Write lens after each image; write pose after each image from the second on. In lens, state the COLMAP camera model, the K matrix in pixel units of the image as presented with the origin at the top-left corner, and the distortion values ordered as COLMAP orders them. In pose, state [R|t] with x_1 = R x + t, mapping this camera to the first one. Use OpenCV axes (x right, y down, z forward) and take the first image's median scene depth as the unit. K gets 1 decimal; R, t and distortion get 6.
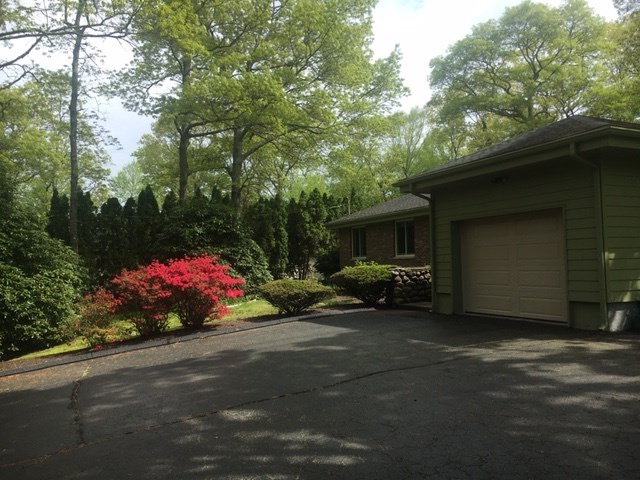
lens RADIAL K [[548.5, 0, 322.6], [0, 548.5, 240.3], [0, 0, 1]] dist [0.063902, -0.025218]
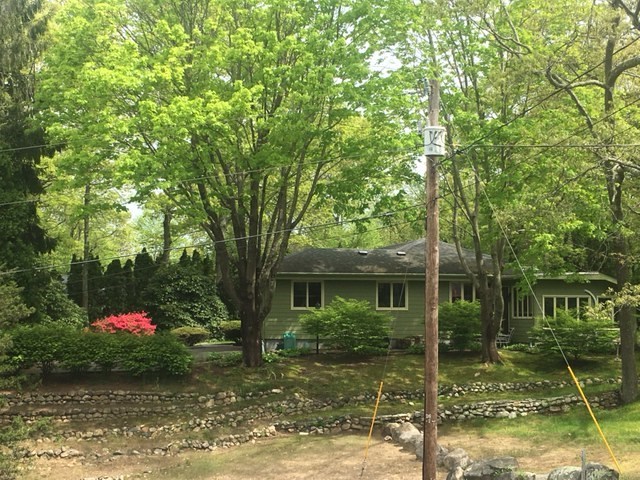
lens RADIAL K [[1023.6, 0, 318.1], [0, 1023.6, 241.0], [0, 0, 1]] dist [0.037323, 0.000000]
pose [[0.972046, 0.015022, -0.234310, 0.947163], [-0.020432, 0.999577, -0.020676, -0.124060], [0.233901, 0.024886, 0.971942, -1.791809]]
